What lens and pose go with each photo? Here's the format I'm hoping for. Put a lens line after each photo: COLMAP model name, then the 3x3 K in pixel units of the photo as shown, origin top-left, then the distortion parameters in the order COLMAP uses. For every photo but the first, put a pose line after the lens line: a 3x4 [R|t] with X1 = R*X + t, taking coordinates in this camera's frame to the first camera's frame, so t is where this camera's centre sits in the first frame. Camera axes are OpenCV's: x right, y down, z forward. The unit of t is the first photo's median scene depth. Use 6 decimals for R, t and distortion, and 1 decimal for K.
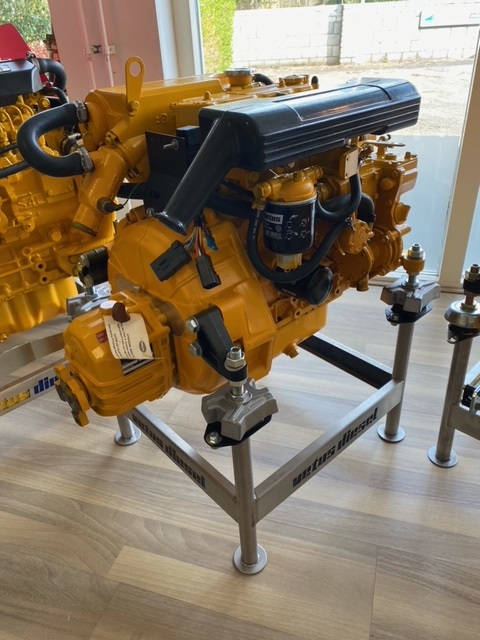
lens RADIAL K [[490.5, 0, 238.0], [0, 490.5, 315.5], [0, 0, 1]] dist [0.007313, -0.001394]
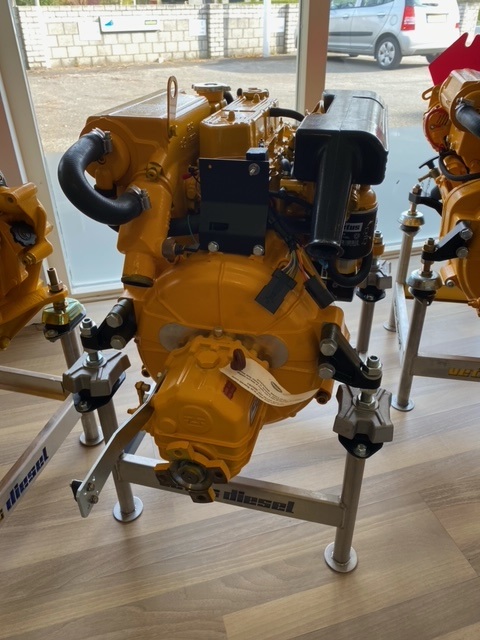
lens RADIAL K [[490.5, 0, 243.5], [0, 490.5, 316.0], [0, 0, 1]] dist [0.007313, -0.001394]
pose [[0.832016, -0.259000, 0.490580, -0.465554], [0.261317, 0.963045, 0.065248, -0.099884], [-0.489350, 0.073909, 0.868950, 0.152573]]
